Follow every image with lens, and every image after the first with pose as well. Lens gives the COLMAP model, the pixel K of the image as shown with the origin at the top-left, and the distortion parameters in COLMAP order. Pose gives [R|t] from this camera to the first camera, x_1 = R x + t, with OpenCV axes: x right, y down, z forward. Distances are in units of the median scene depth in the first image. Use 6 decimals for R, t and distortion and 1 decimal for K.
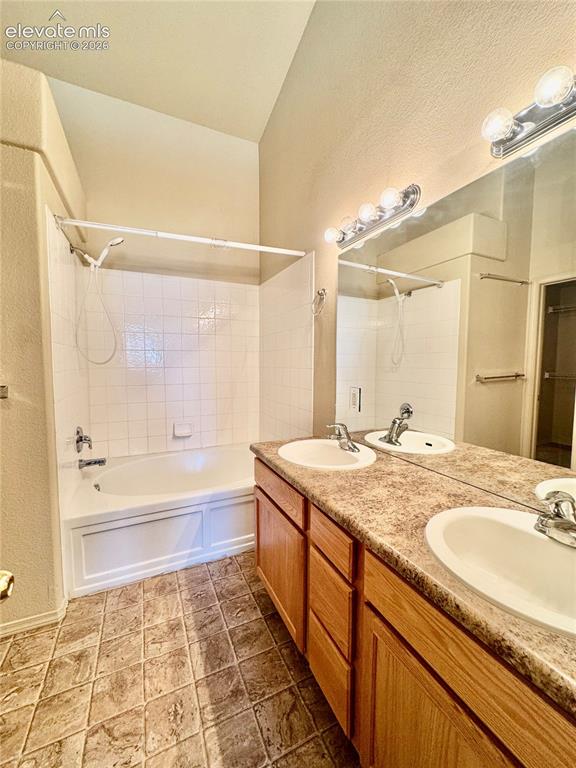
lens RADIAL K [[308.3, 0, 288.0], [0, 308.3, 384.0], [0, 0, 1]] dist [-0.003597, 0.000239]
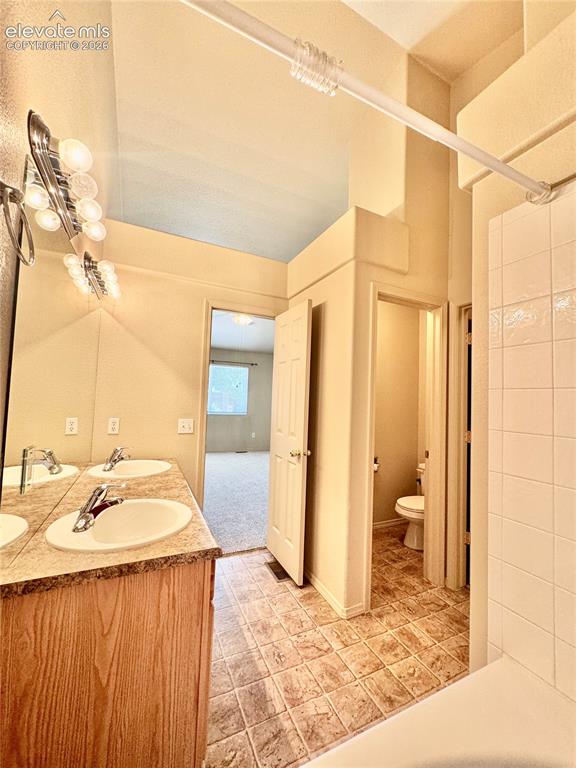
lens RADIAL K [[308.3, 0, 288.0], [0, 308.3, 384.0], [0, 0, 1]] dist [-0.003597, 0.000239]
pose [[-0.999334, -0.036486, 0.000799, -0.300983], [-0.036462, 0.999117, 0.020882, -0.164643], [-0.001560, 0.020839, -0.999782, 1.976836]]
